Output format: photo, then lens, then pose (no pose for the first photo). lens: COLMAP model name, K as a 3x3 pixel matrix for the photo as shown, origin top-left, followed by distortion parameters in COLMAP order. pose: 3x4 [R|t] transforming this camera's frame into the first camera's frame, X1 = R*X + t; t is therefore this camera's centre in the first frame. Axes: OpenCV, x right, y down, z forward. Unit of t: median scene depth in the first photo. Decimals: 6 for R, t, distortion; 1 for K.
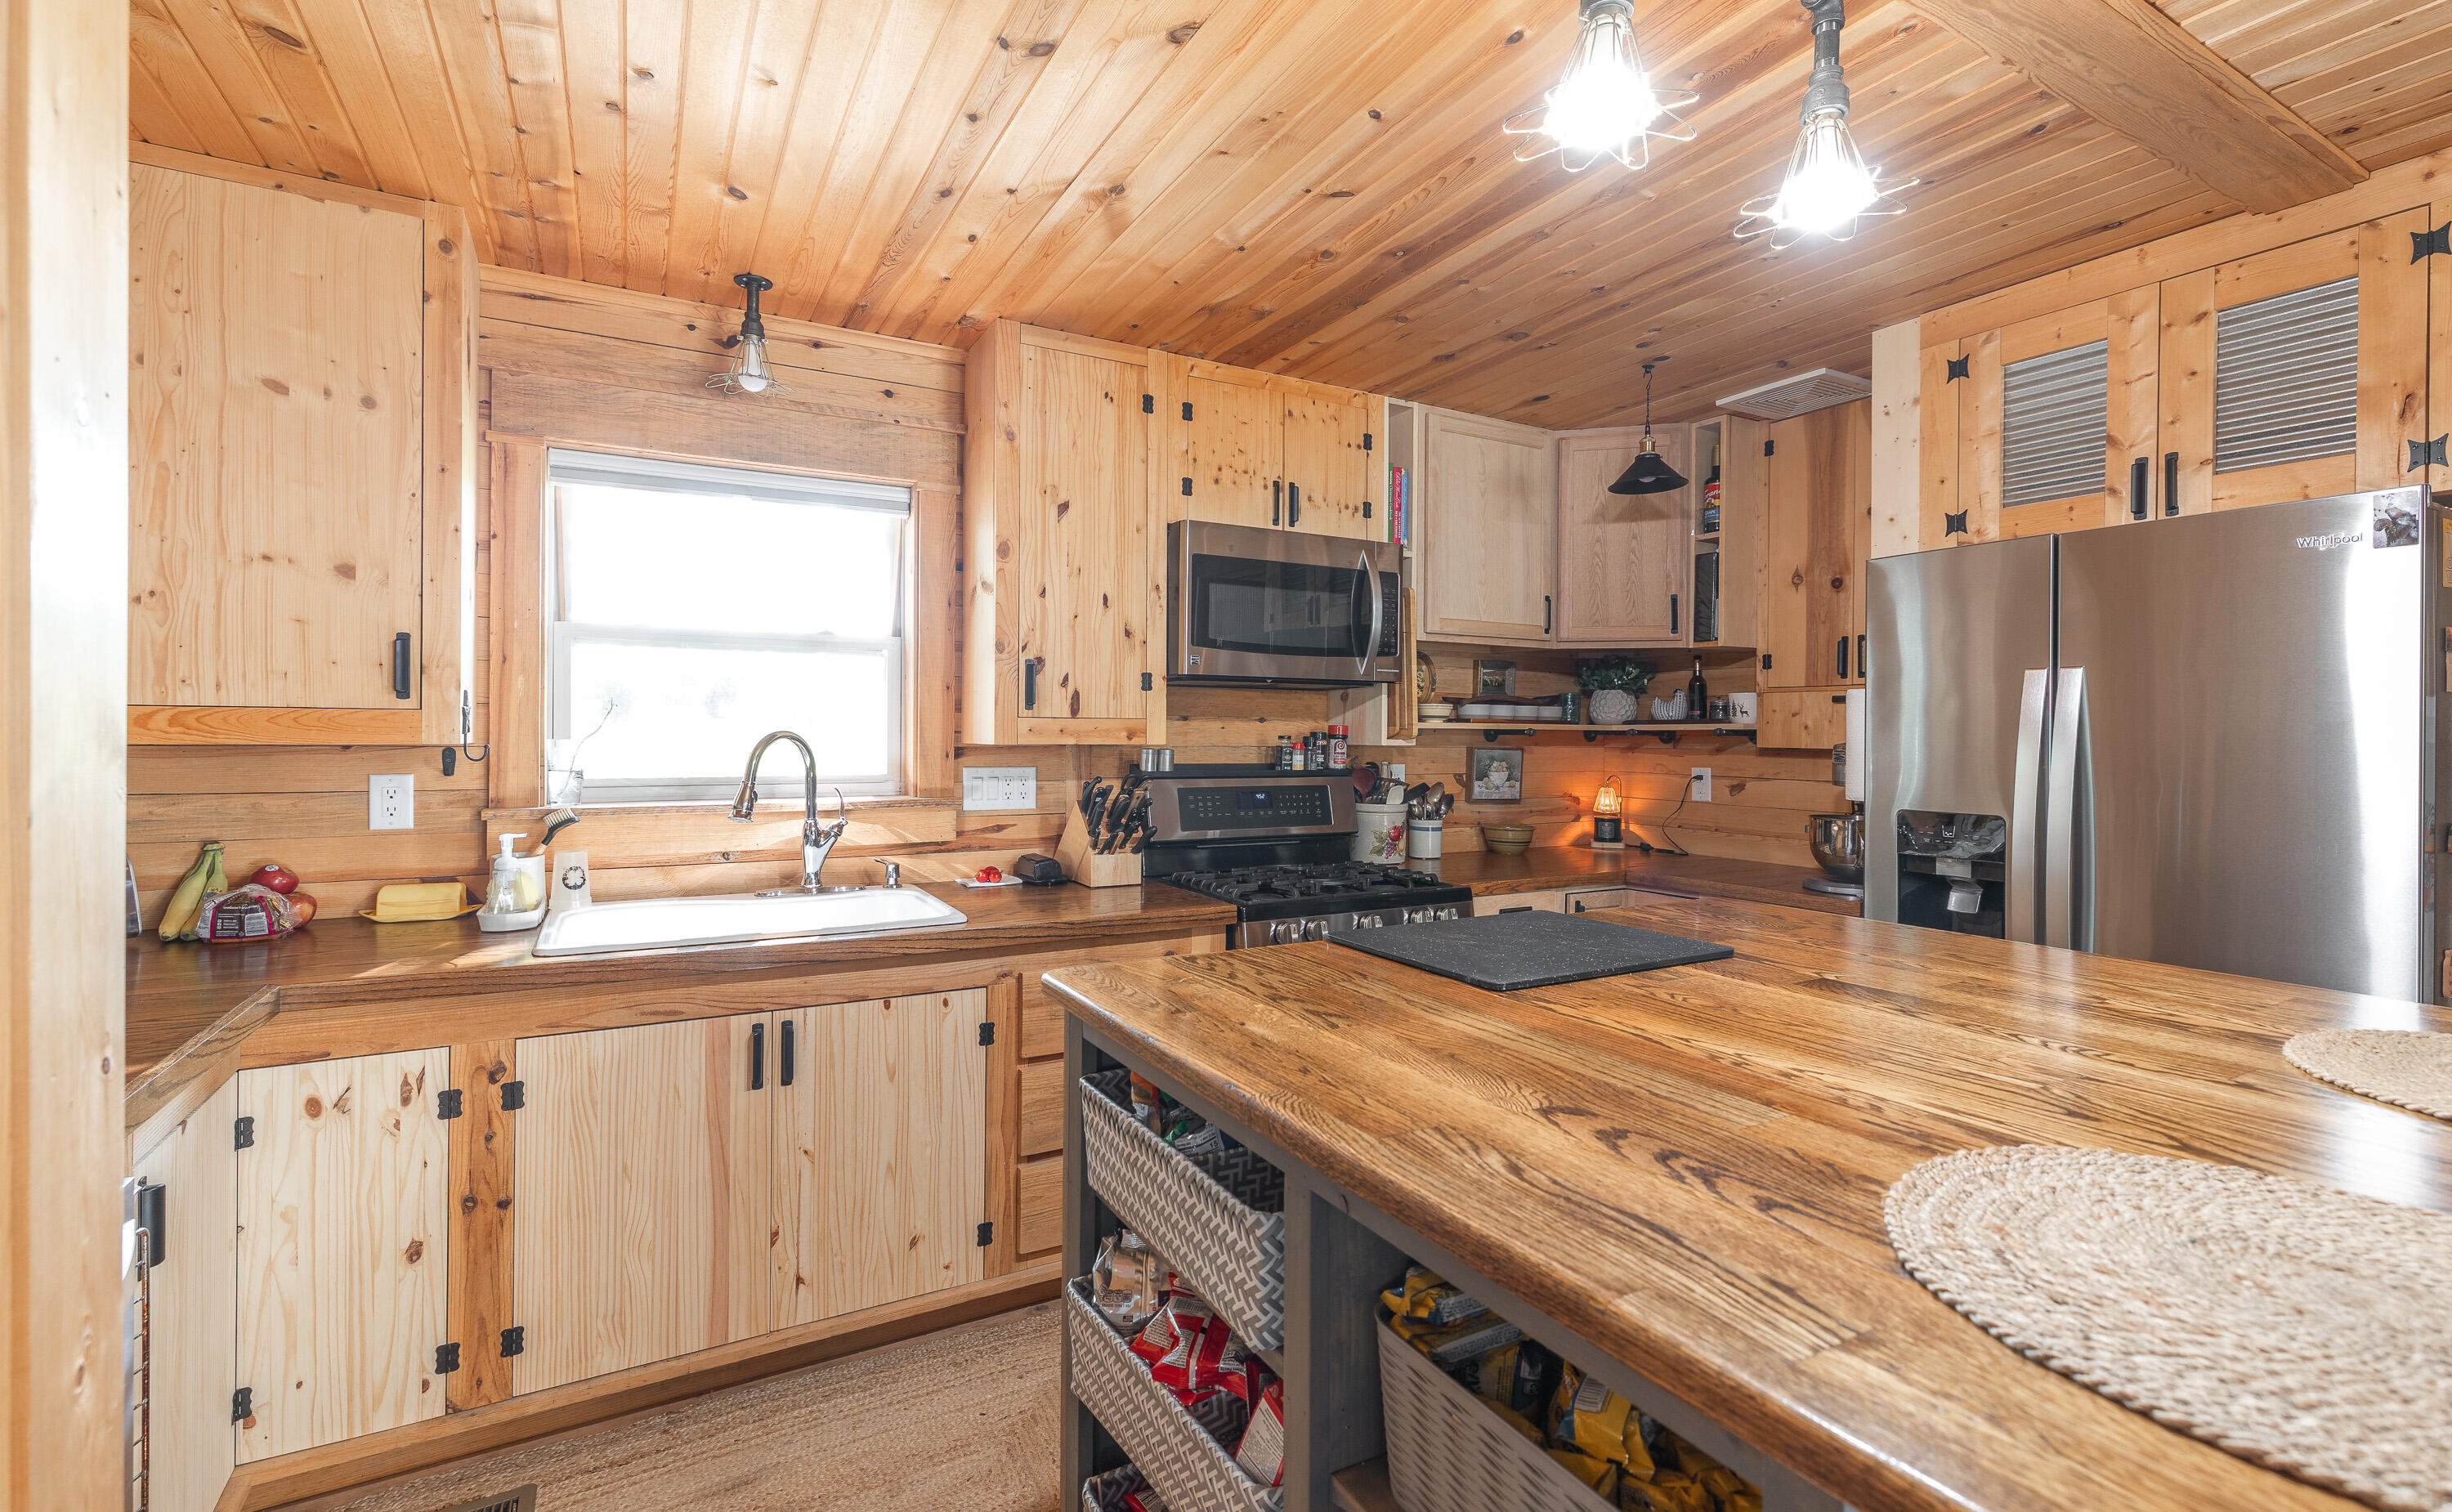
lens RADIAL K [[1067.8, 0, 1219.2], [0, 1067.8, 736.0], [0, 0, 1]] dist [0.000463, 0.001020]
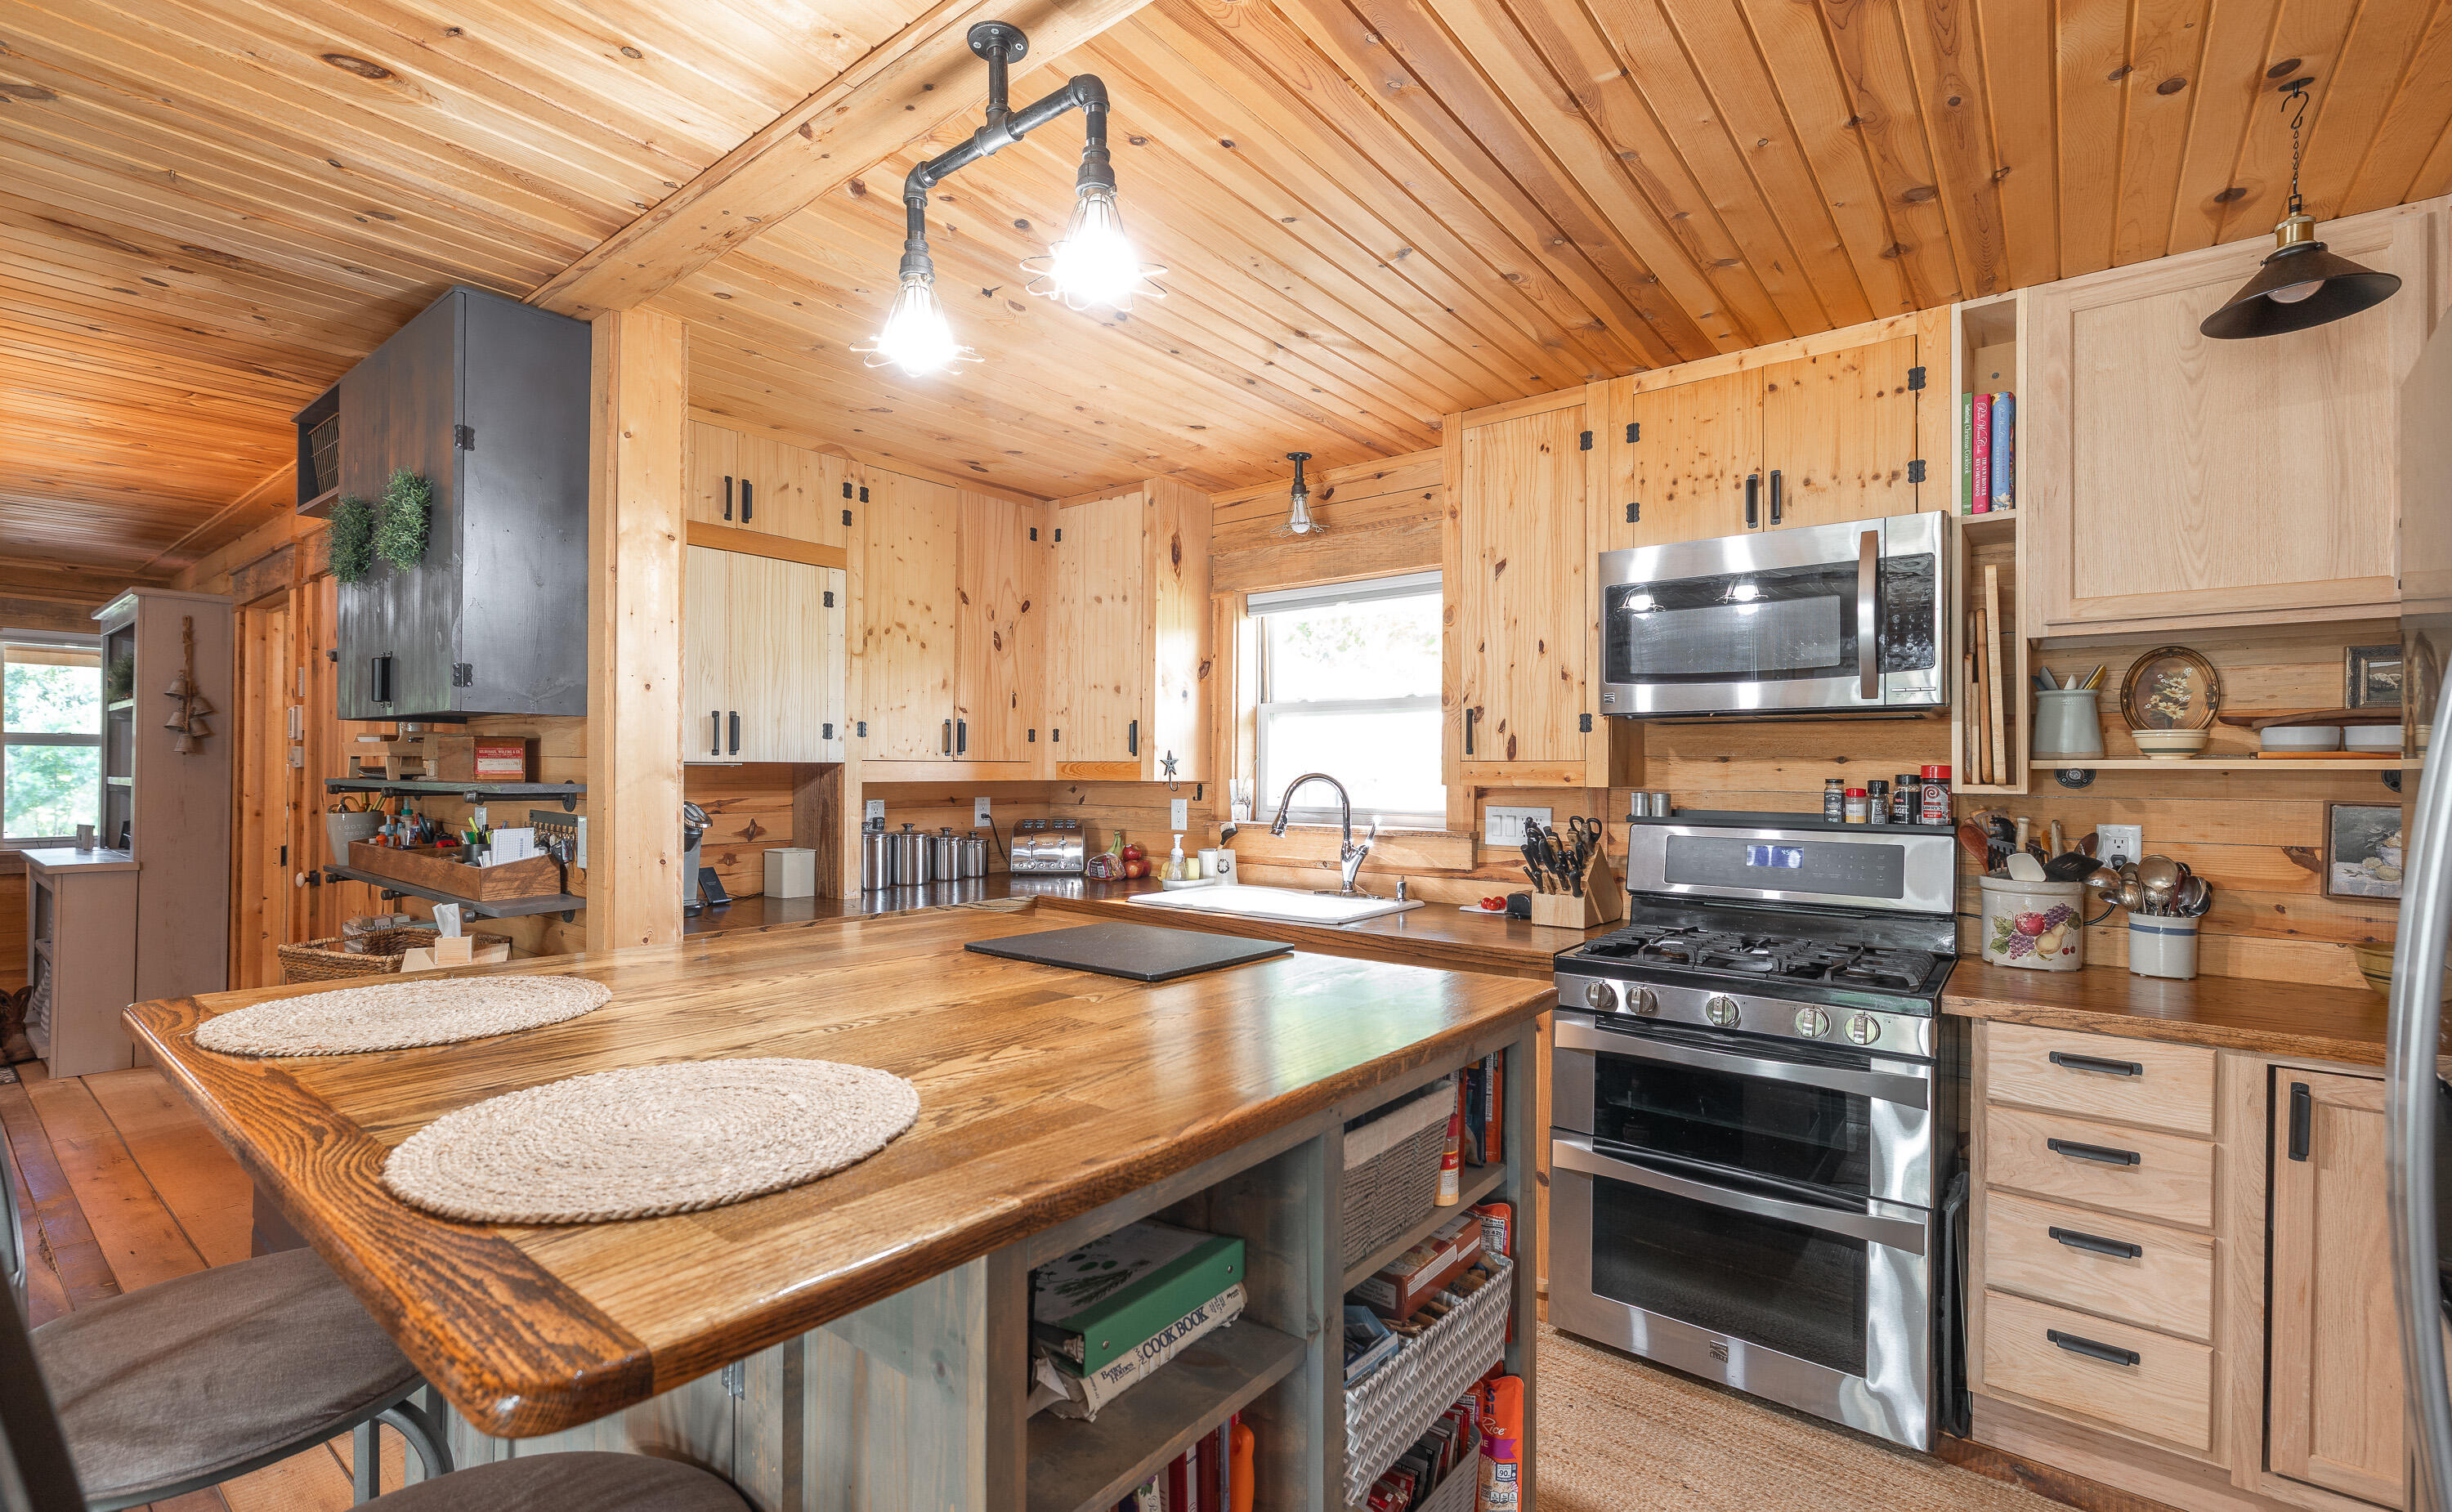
lens RADIAL K [[1067.8, 0, 1224.0], [0, 1067.8, 771.6], [0, 0, 1]] dist [0.000463, 0.001020]
pose [[0.383108, -0.004026, -0.923695, 0.721807], [-0.006390, 0.999955, -0.007009, 0.002759], [0.923681, 0.008587, 0.383065, 0.321892]]
